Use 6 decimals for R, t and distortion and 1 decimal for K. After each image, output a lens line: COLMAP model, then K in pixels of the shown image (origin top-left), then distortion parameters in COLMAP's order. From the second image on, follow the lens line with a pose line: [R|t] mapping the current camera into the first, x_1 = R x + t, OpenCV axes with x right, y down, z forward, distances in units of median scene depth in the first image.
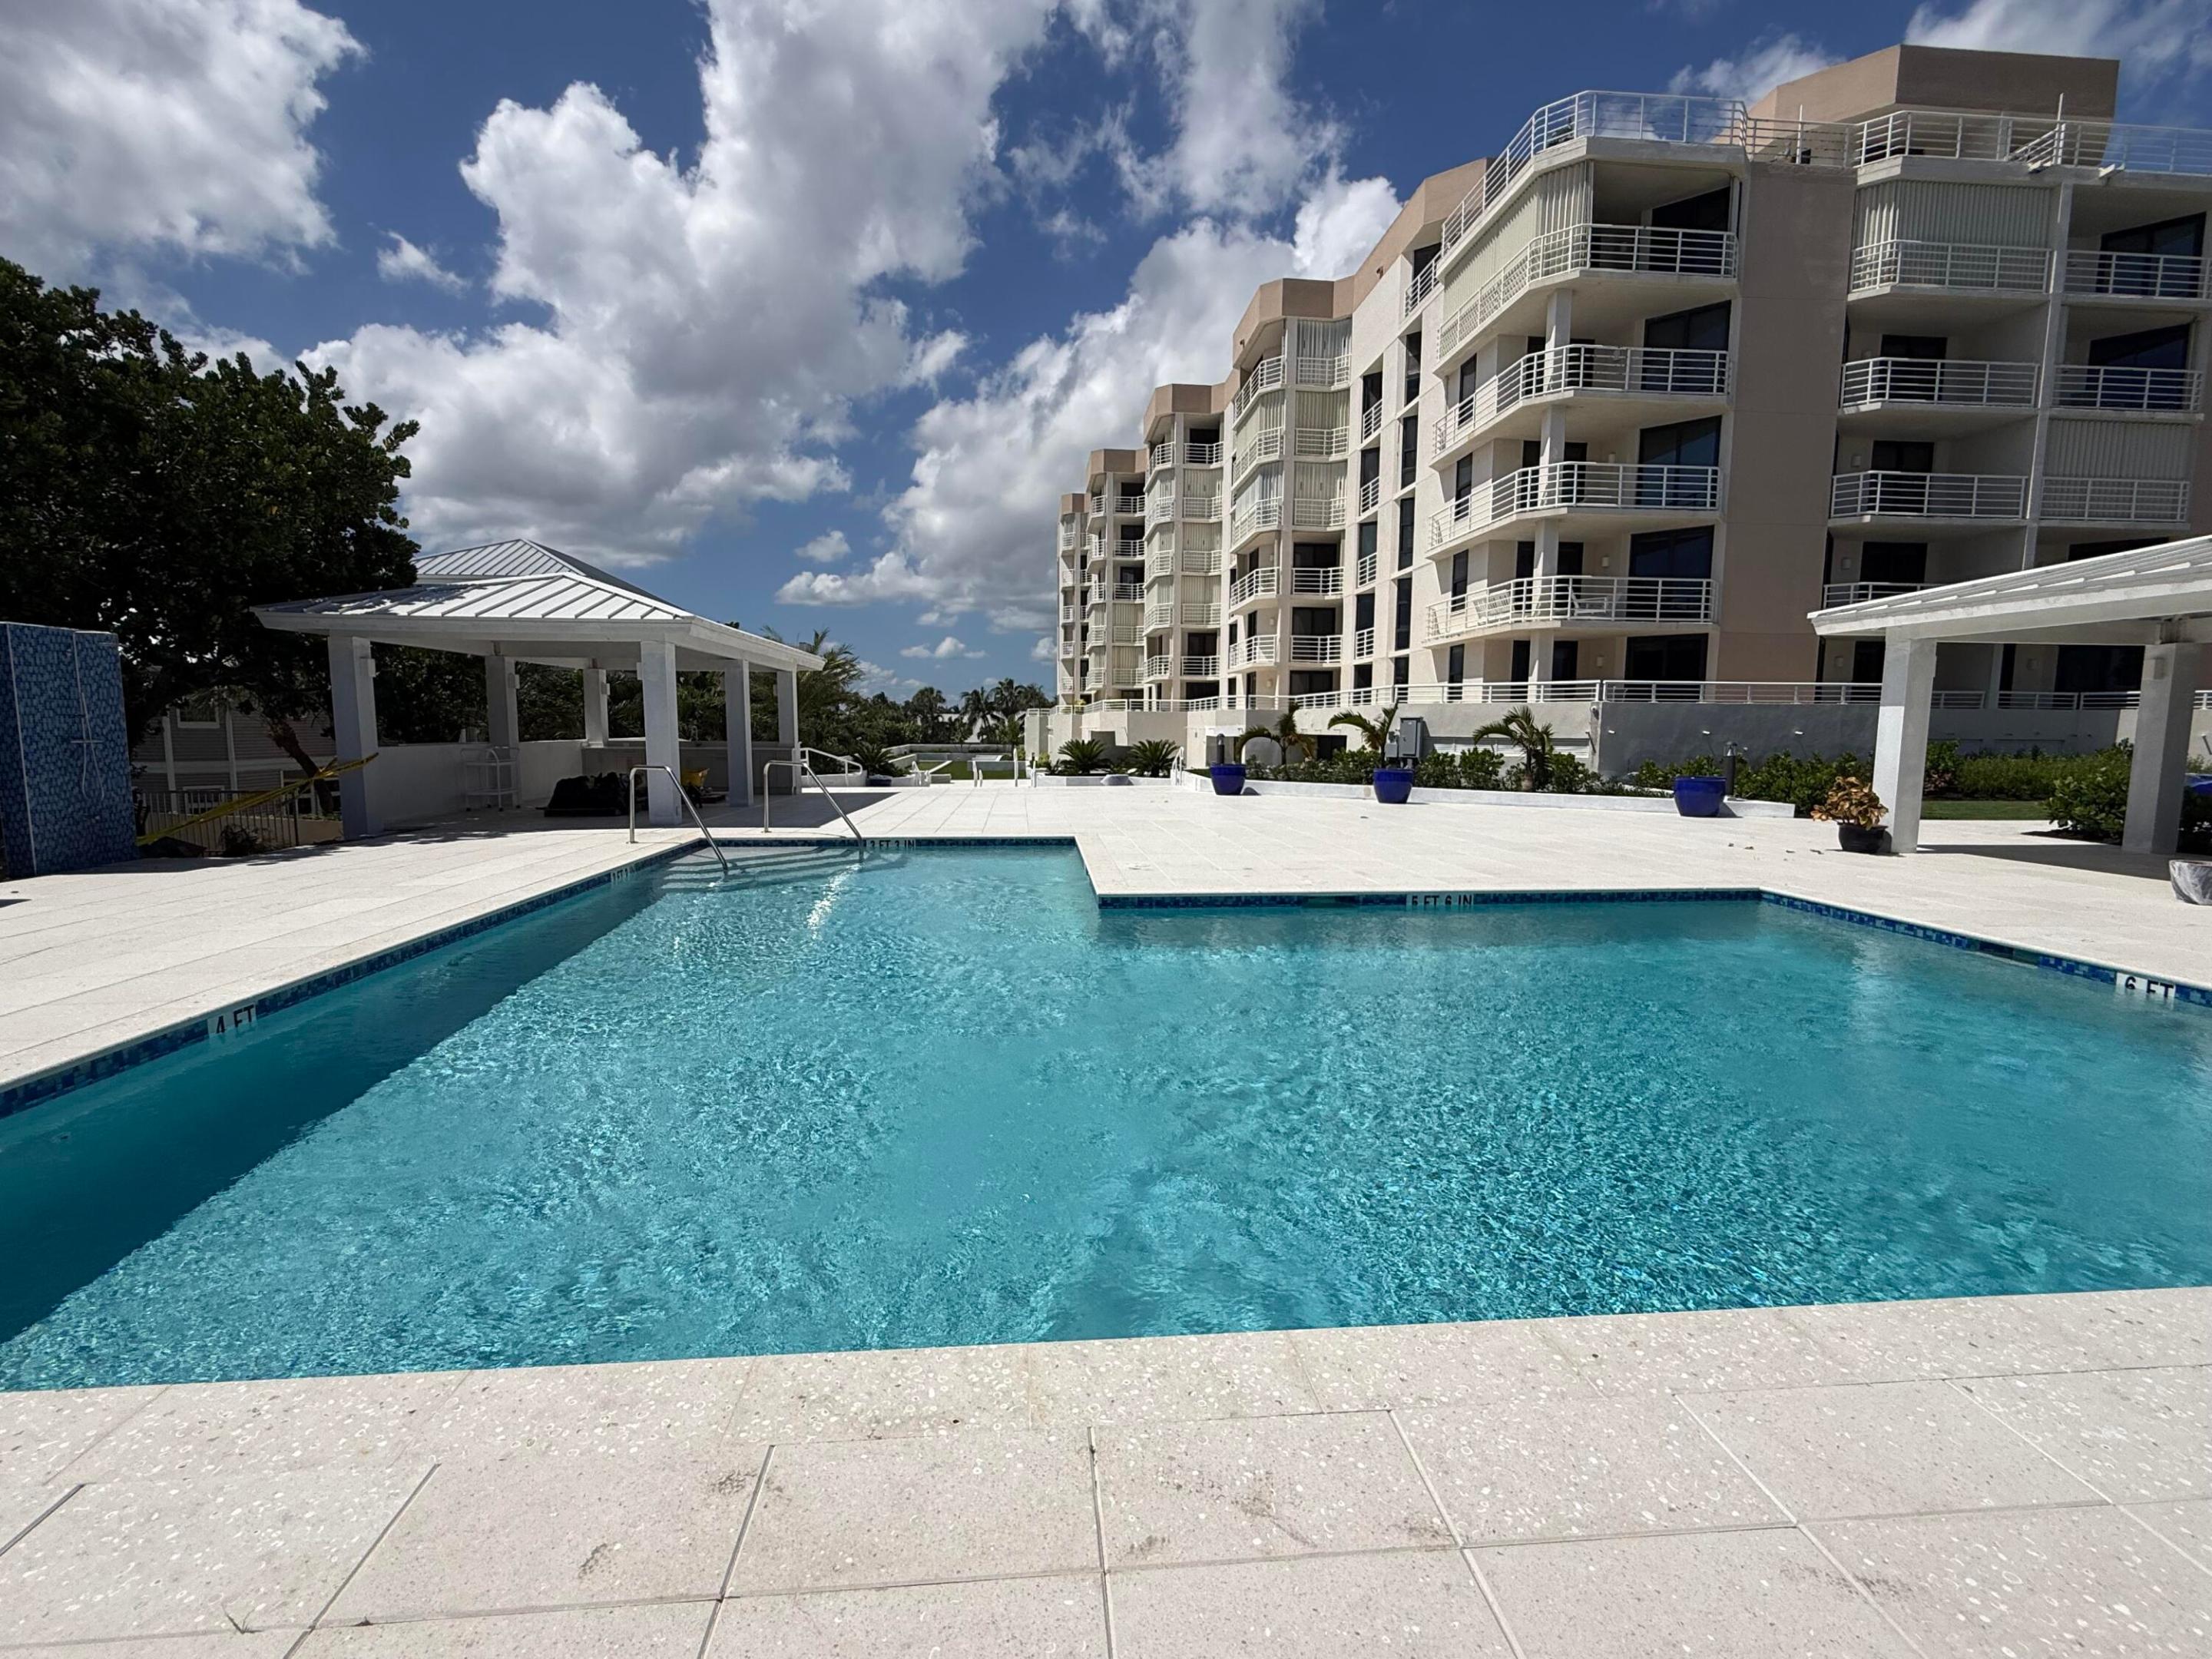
lens RADIAL K [[967.1, 0, 1106.0], [0, 967.1, 828.1], [0, 0, 1]] dist [0.000899, 0.000011]
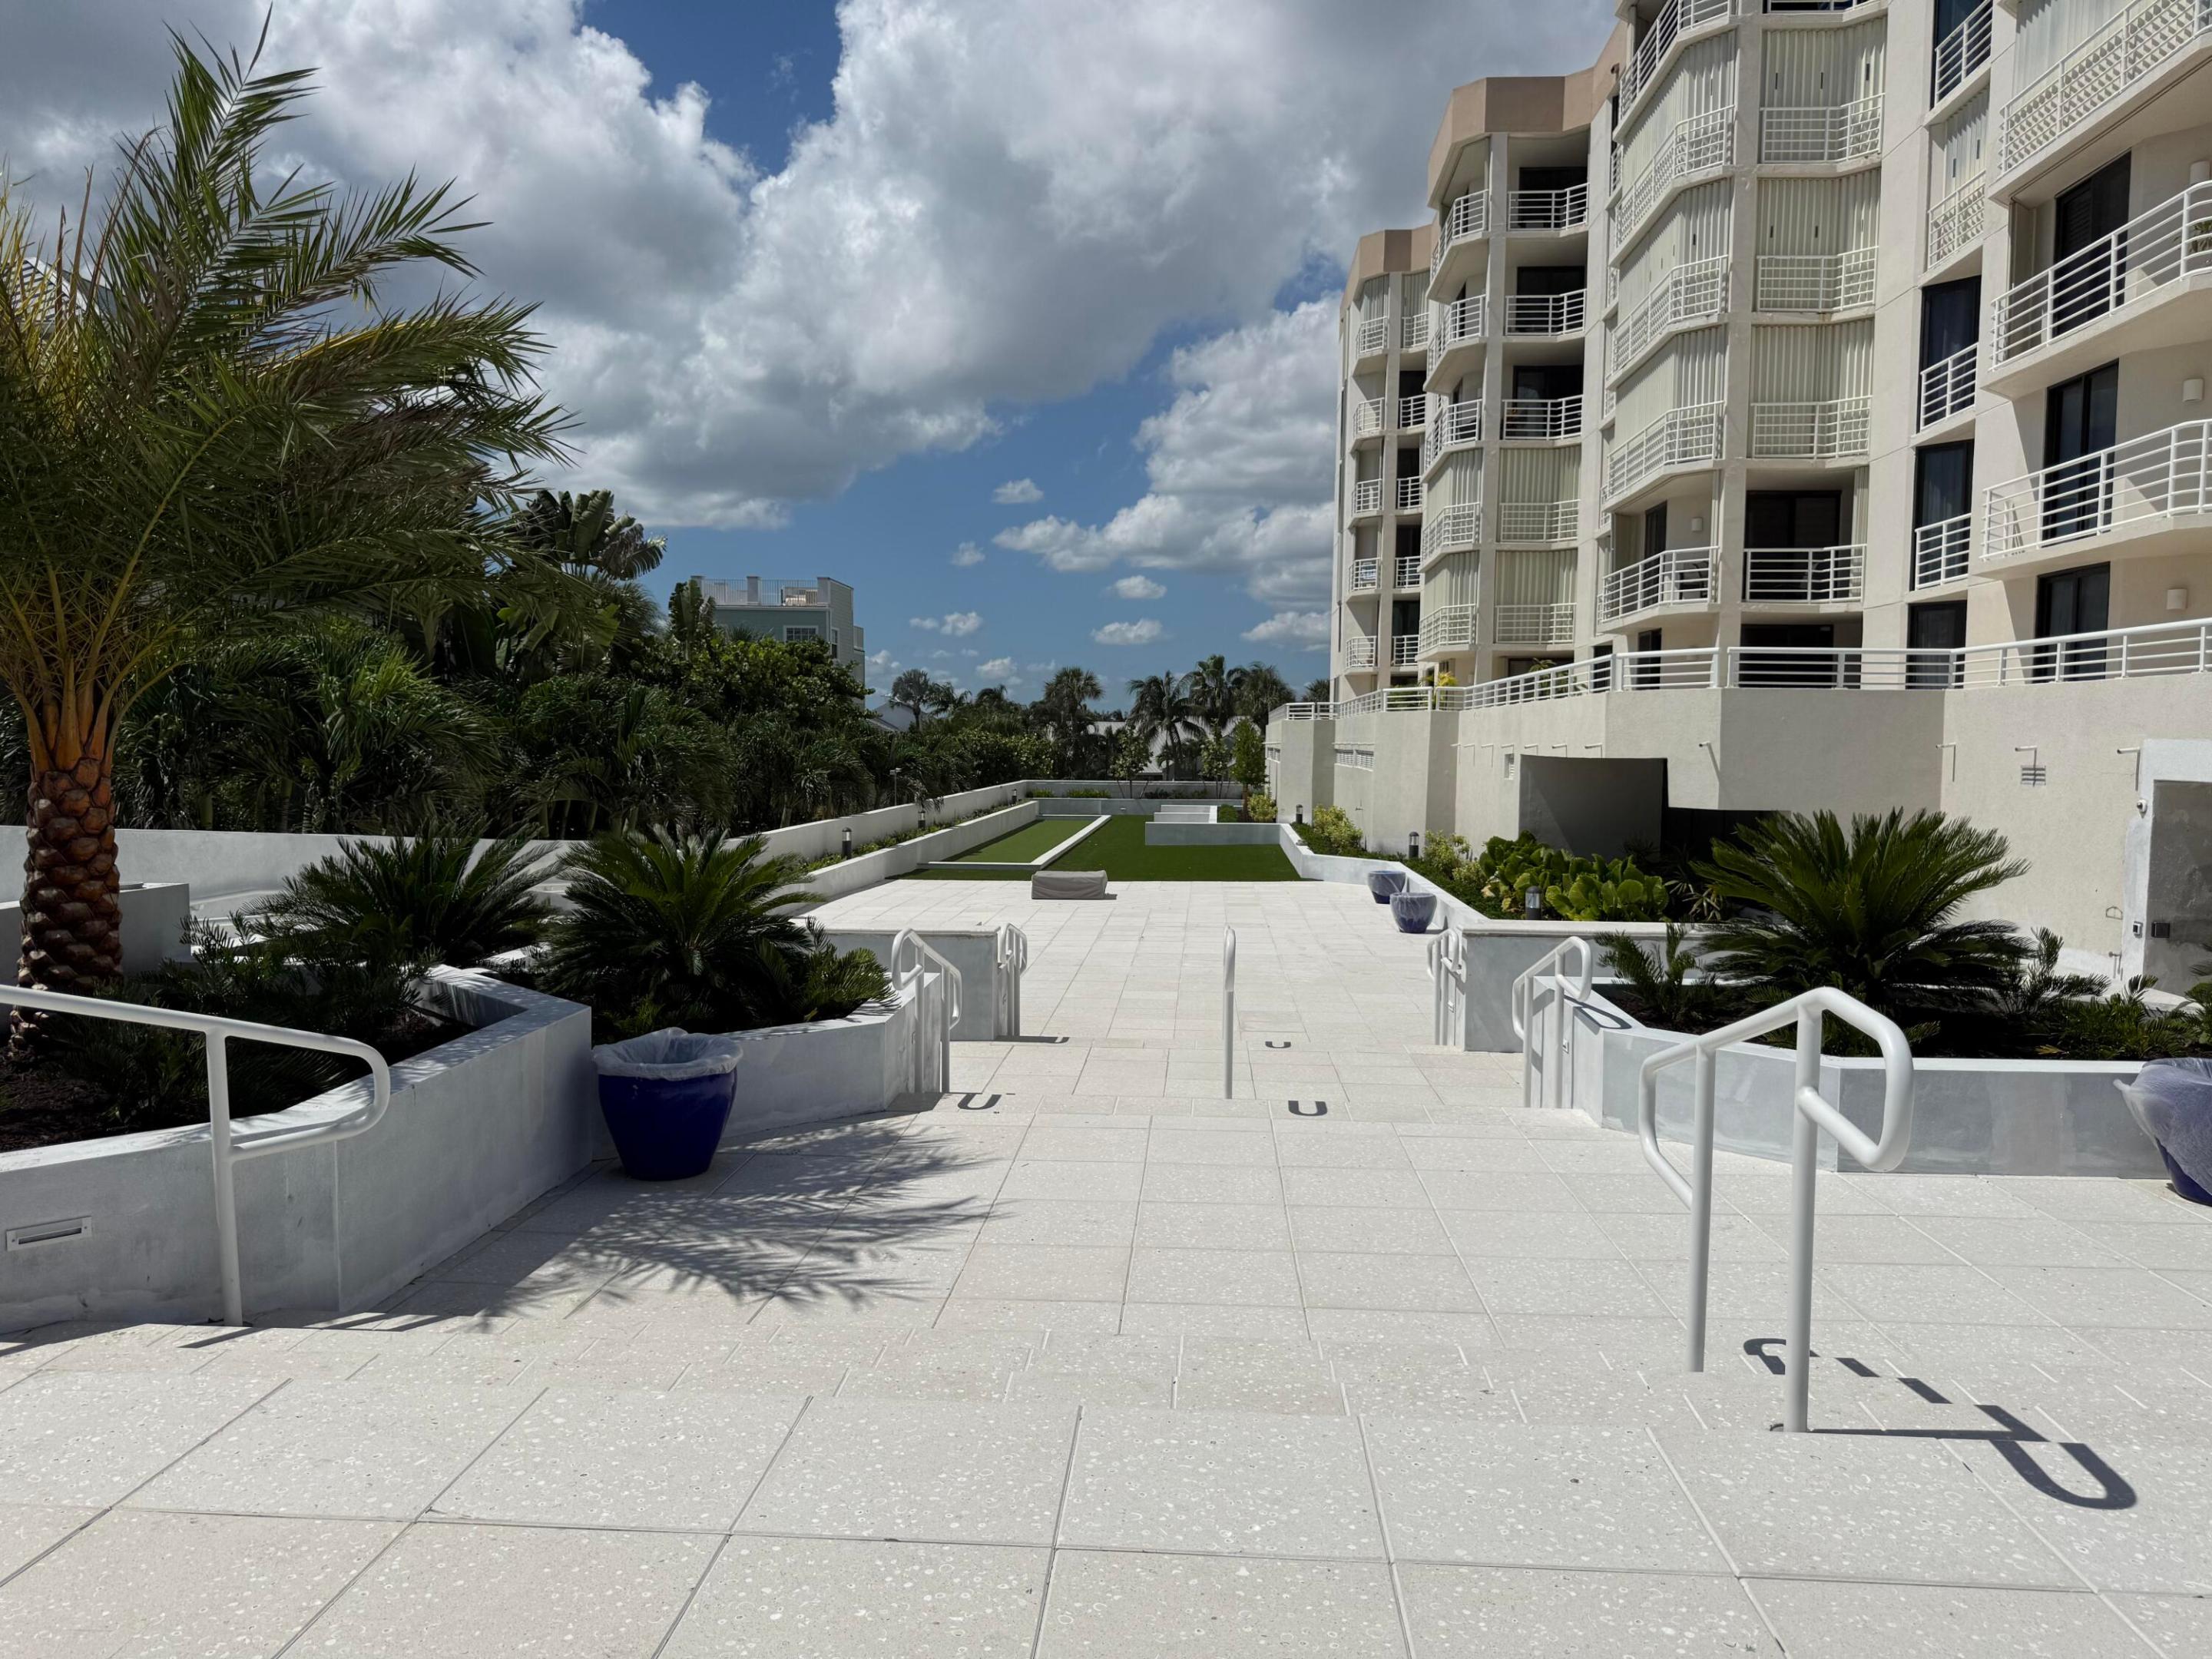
lens RADIAL K [[1569.2, 0, 1106.5], [0, 1569.2, 834.0], [0, 0, 1]] dist [0.026765, -0.021706]
pose [[0.987206, 0.011285, -0.159053, -0.040316], [-0.018885, 0.998746, -0.046355, -0.025914], [0.158330, 0.048766, 0.986181, 0.252543]]
